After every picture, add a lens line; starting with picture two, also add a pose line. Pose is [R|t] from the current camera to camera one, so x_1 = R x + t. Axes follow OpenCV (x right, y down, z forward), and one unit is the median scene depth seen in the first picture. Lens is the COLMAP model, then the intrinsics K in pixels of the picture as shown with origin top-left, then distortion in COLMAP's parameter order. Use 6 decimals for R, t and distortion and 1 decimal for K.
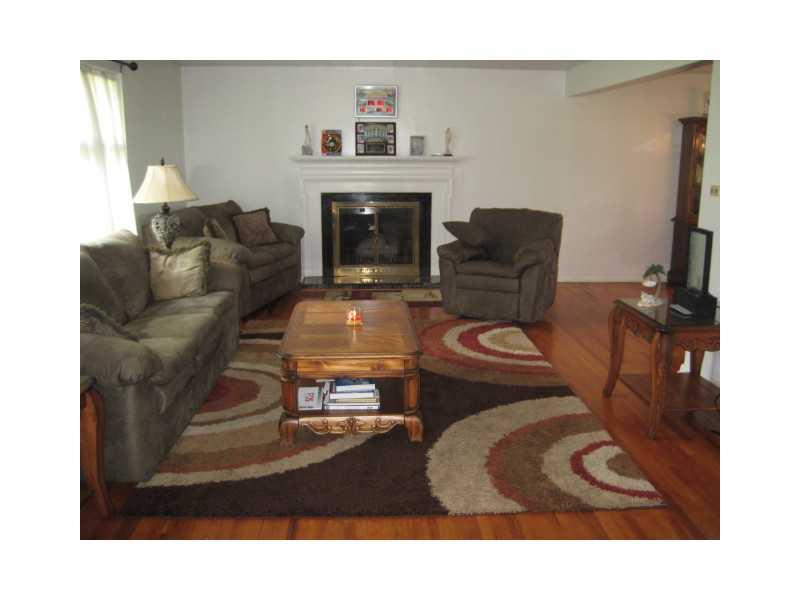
lens RADIAL K [[664.9, 0, 403.8], [0, 664.9, 310.3], [0, 0, 1]] dist [-0.154534, 0.194368]
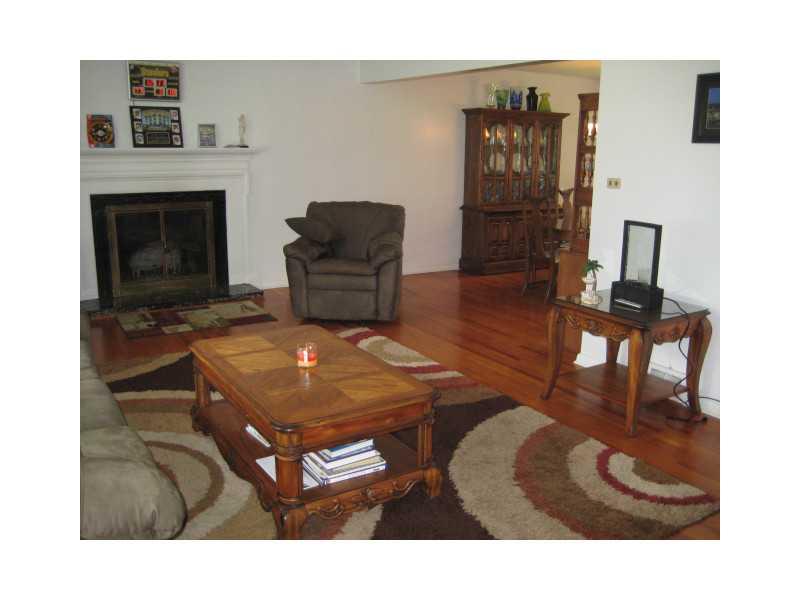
lens RADIAL K [[664.9, 0, 403.8], [0, 664.9, 310.3], [0, 0, 1]] dist [-0.154534, 0.194368]
pose [[0.875747, -0.108782, 0.470356, -0.179688], [0.100886, 0.994009, 0.042052, -0.034722], [-0.472112, 0.010625, 0.881474, 0.139243]]
